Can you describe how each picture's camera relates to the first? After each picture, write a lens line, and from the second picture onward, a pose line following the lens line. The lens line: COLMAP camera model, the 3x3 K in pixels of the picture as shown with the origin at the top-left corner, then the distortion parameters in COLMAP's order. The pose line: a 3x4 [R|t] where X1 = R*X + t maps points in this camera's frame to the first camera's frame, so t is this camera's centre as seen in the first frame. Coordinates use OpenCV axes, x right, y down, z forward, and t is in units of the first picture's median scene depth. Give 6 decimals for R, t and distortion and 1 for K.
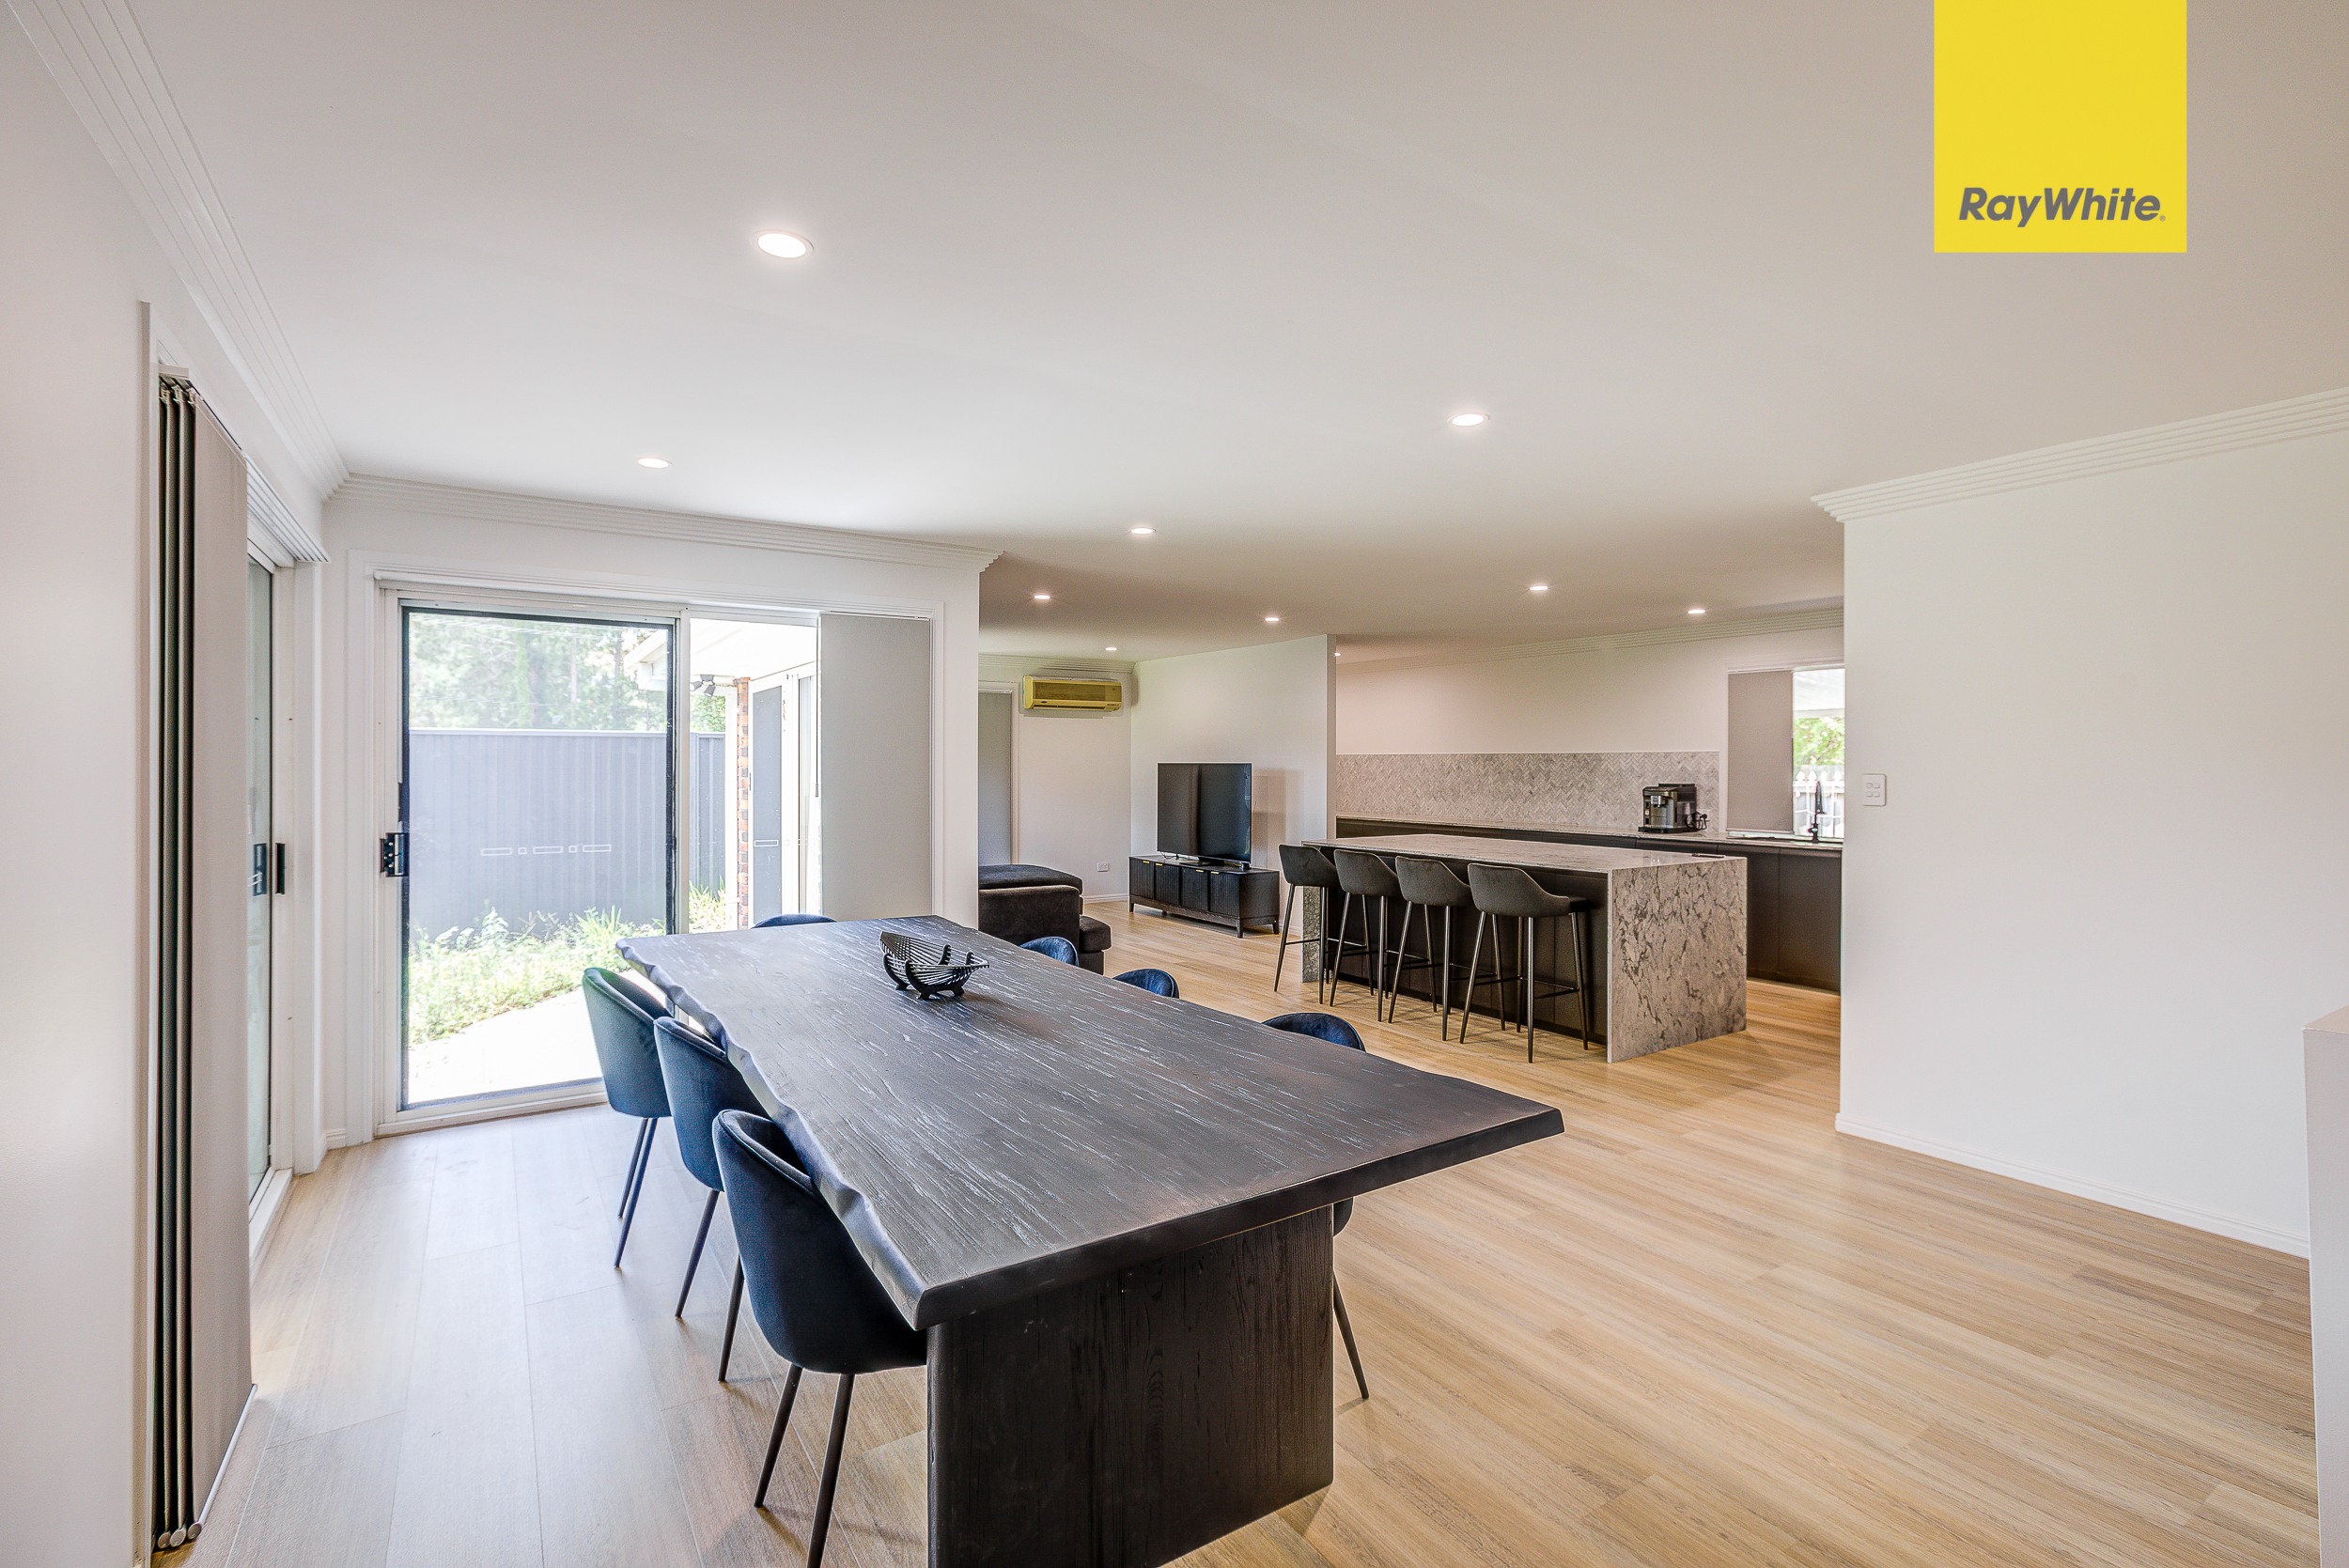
lens RADIAL K [[1066.8, 0, 1189.3], [0, 1066.8, 776.5], [0, 0, 1]] dist [-0.001673, -0.000065]
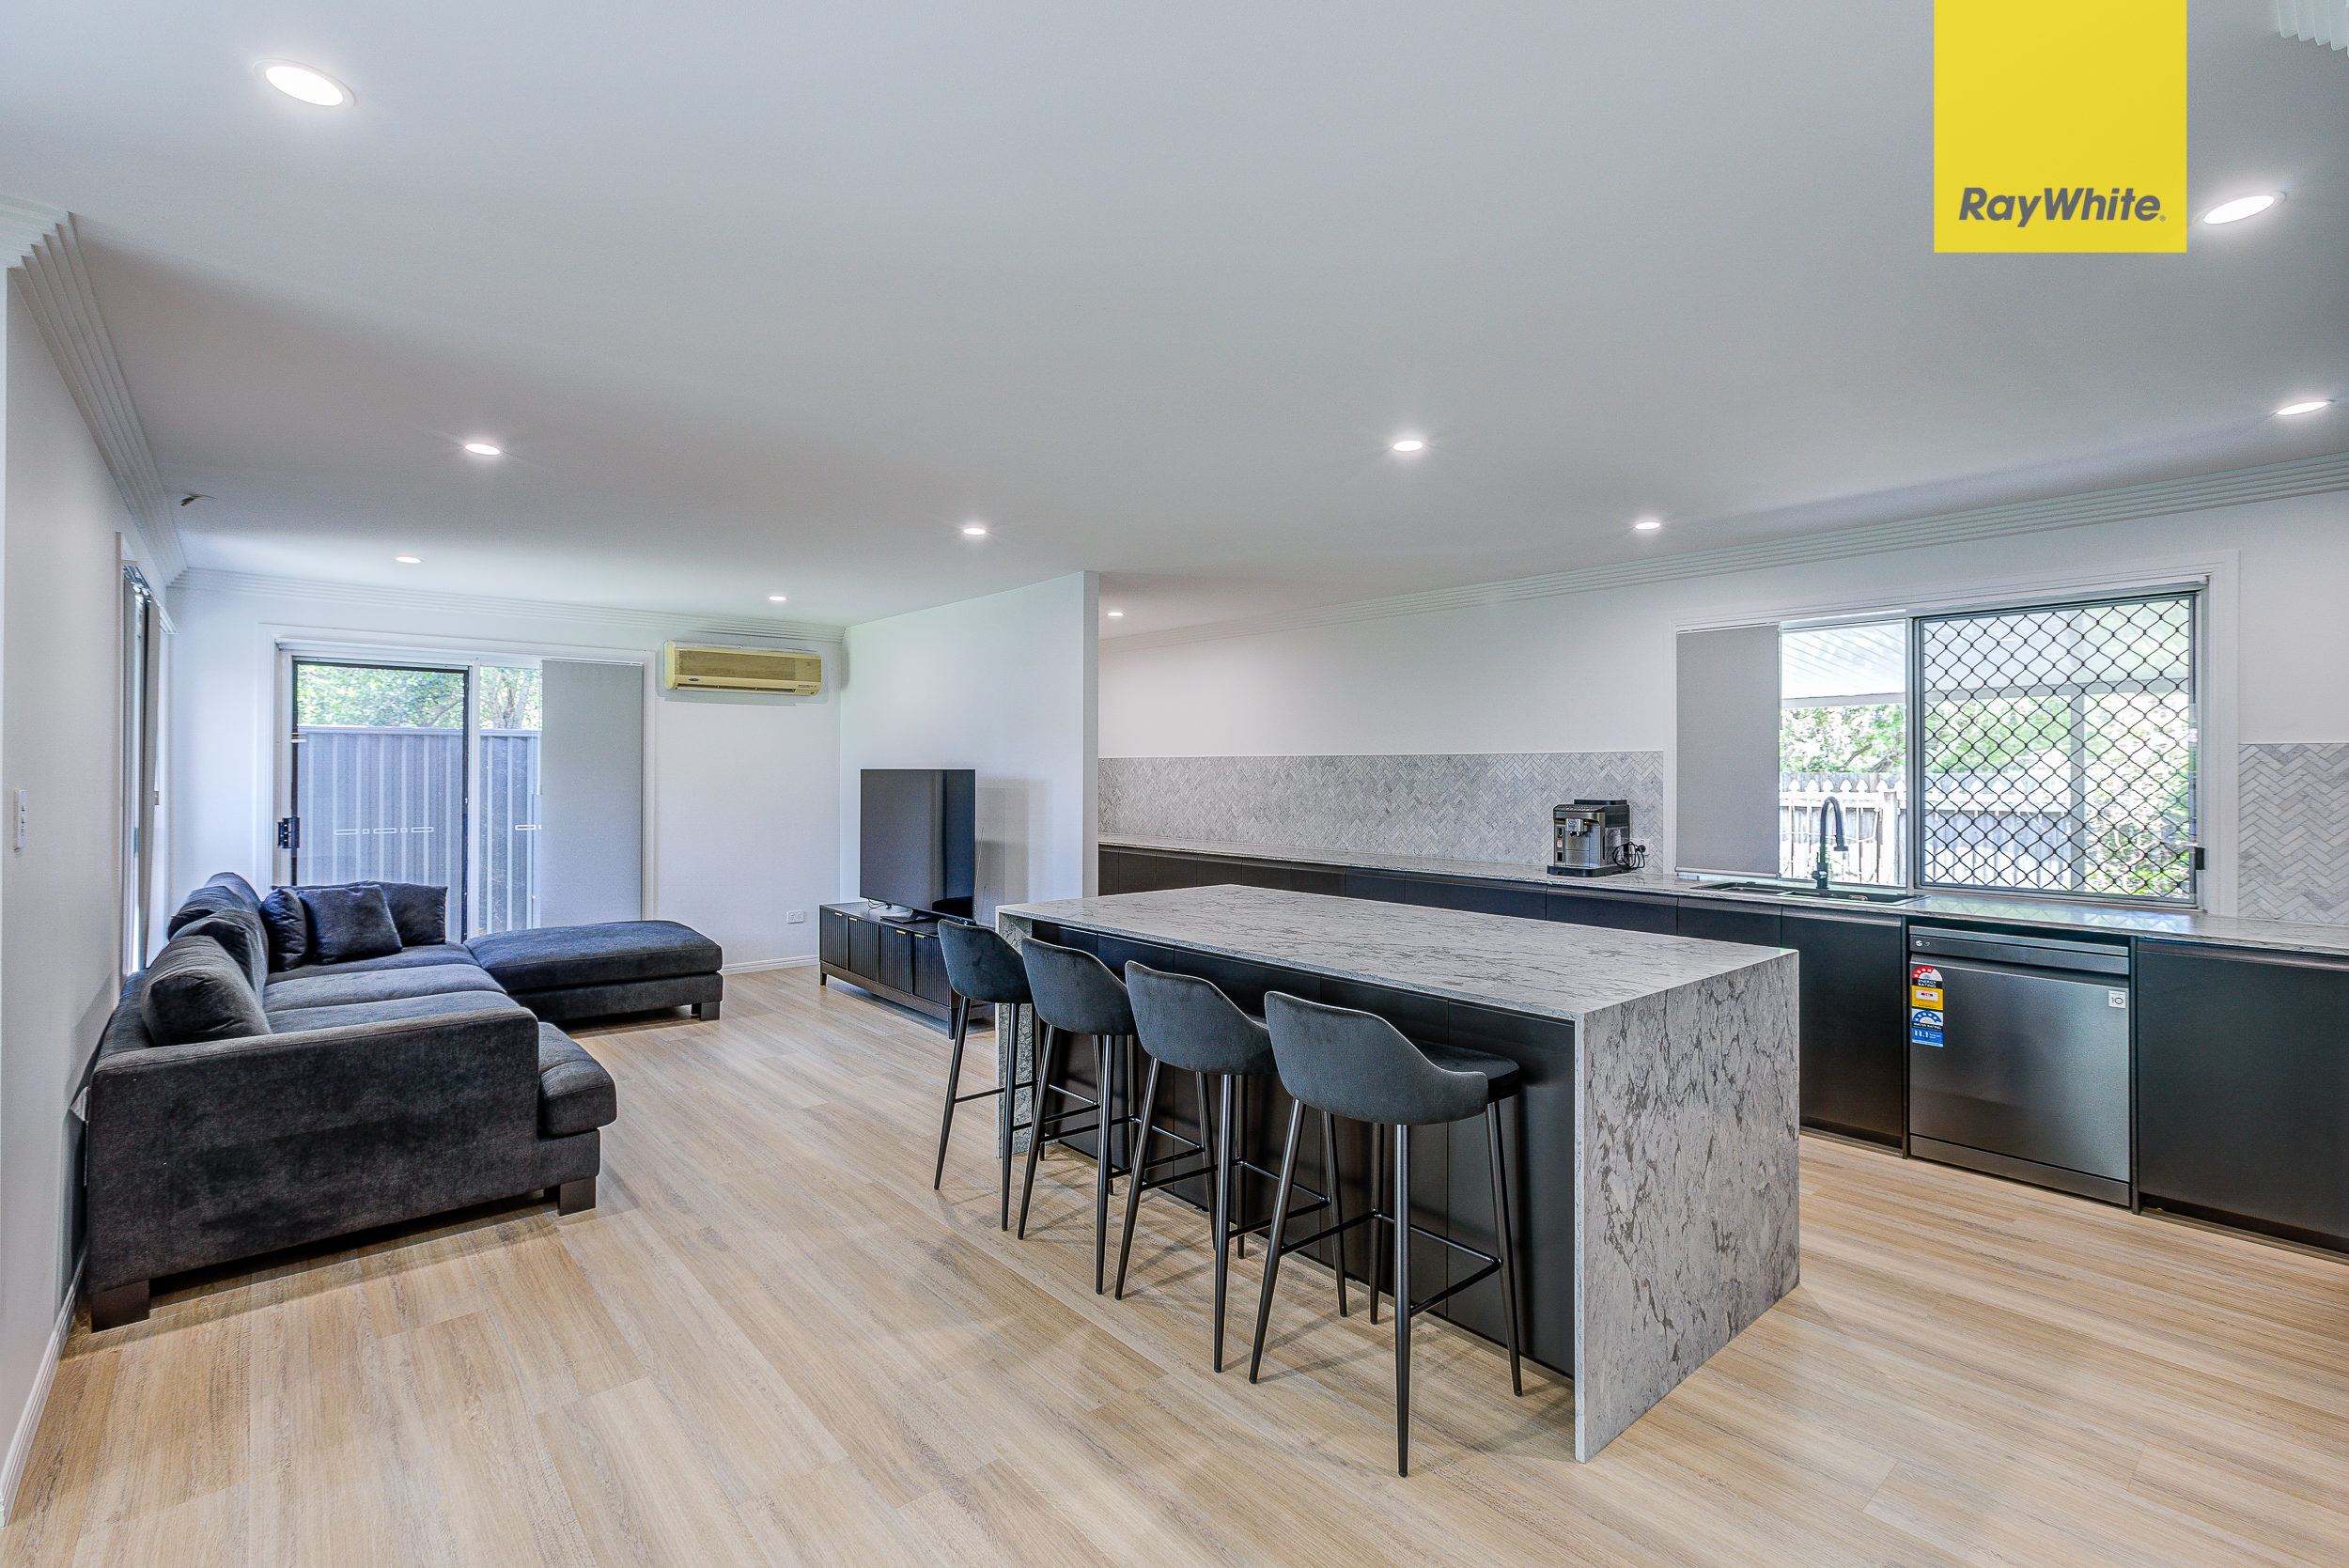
lens RADIAL K [[1066.8, 0, 1167.2], [0, 1066.8, 775.8], [0, 0, 1]] dist [-0.001673, -0.000065]
pose [[0.993511, -0.000678, 0.113734, 0.113041], [0.001393, 0.999980, -0.006201, -0.004692], [-0.113728, 0.006319, 0.993492, 0.372500]]
